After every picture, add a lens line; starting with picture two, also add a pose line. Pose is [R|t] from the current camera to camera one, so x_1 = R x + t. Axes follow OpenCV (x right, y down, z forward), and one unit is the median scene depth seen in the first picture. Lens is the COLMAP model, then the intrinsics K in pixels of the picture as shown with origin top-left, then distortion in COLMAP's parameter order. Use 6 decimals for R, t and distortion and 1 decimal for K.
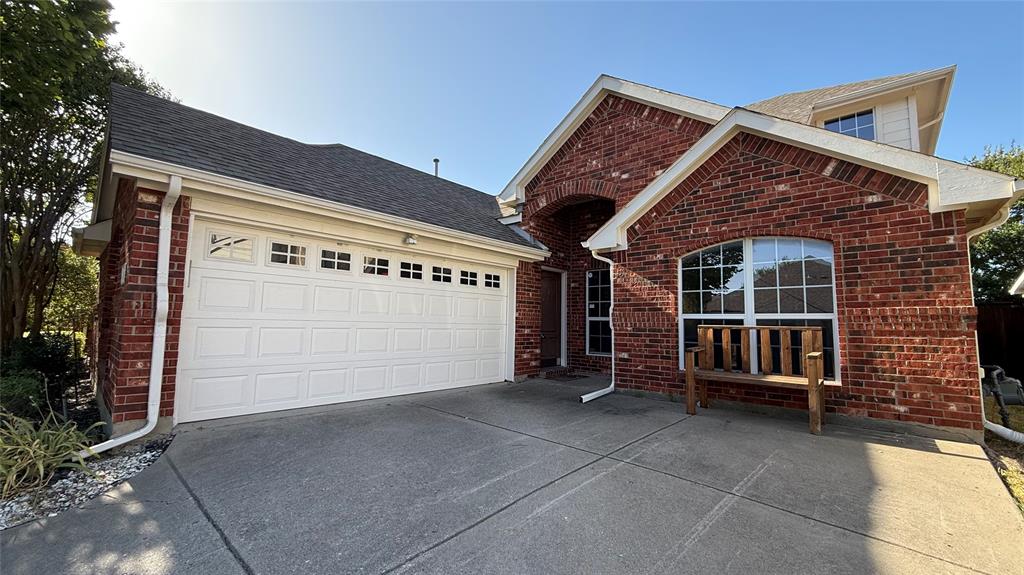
lens RADIAL K [[409.3, 0, 511.1], [0, 409.3, 287.3], [0, 0, 1]] dist [-0.000800, 0.000173]
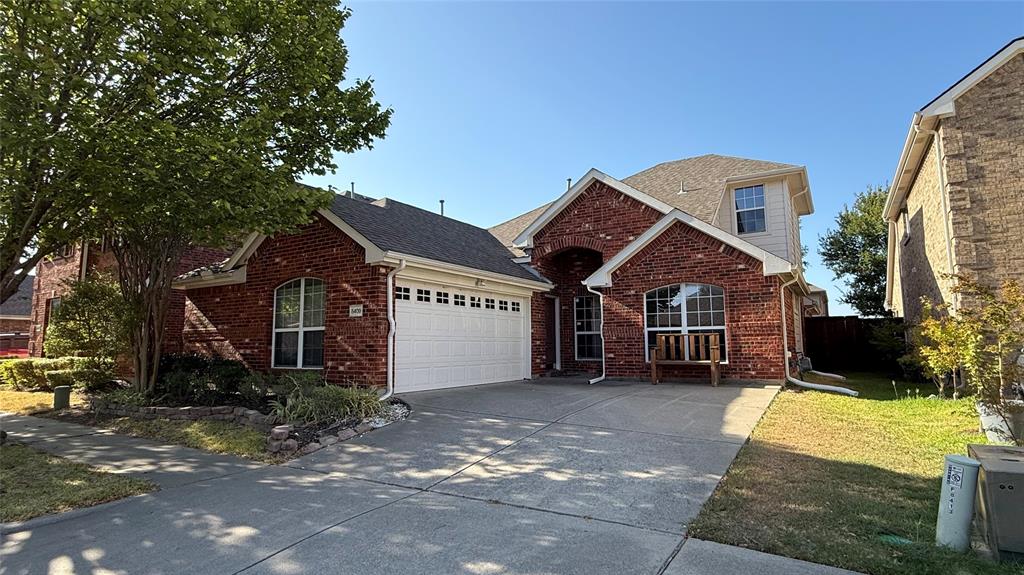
lens RADIAL K [[519.8, 0, 512.5], [0, 519.8, 287.8], [0, 0, 1]] dist [-0.001837, -0.000096]
pose [[0.982473, -0.004047, 0.186359, -0.447966], [0.007924, 0.999767, -0.020062, -0.051811], [-0.186234, 0.021187, 0.982277, -0.851796]]
